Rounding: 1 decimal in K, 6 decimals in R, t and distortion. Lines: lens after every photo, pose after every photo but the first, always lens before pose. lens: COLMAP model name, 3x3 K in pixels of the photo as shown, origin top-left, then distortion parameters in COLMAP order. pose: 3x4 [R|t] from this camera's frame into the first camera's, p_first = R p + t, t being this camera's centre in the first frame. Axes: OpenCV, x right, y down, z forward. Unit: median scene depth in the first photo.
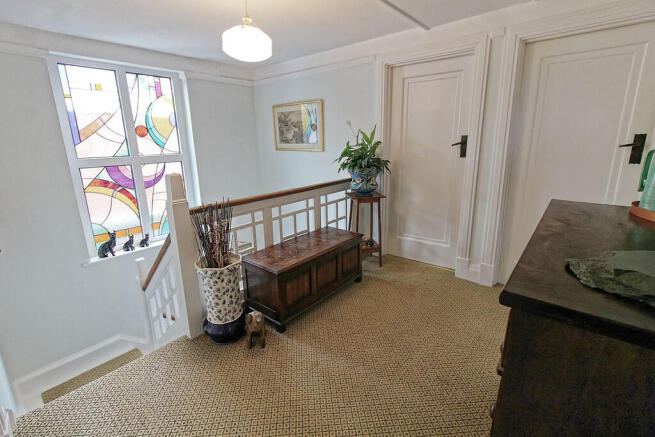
lens RADIAL K [[302.7, 0, 327.7], [0, 302.7, 212.9], [0, 0, 1]] dist [-0.002004, -0.000387]
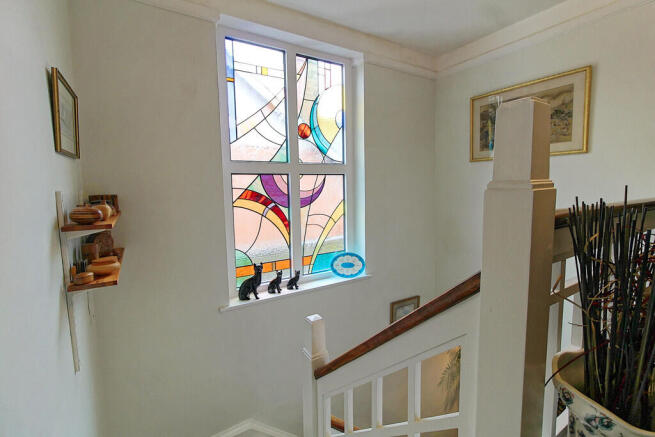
lens RADIAL K [[302.7, 0, 327.7], [0, 302.7, 212.9], [0, 0, 1]] dist [-0.002004, -0.000387]
pose [[0.952321, 0.027339, -0.303869, -0.332902], [-0.071881, 0.988045, -0.136380, 0.028088], [0.296508, 0.151721, 0.942902, 0.348129]]
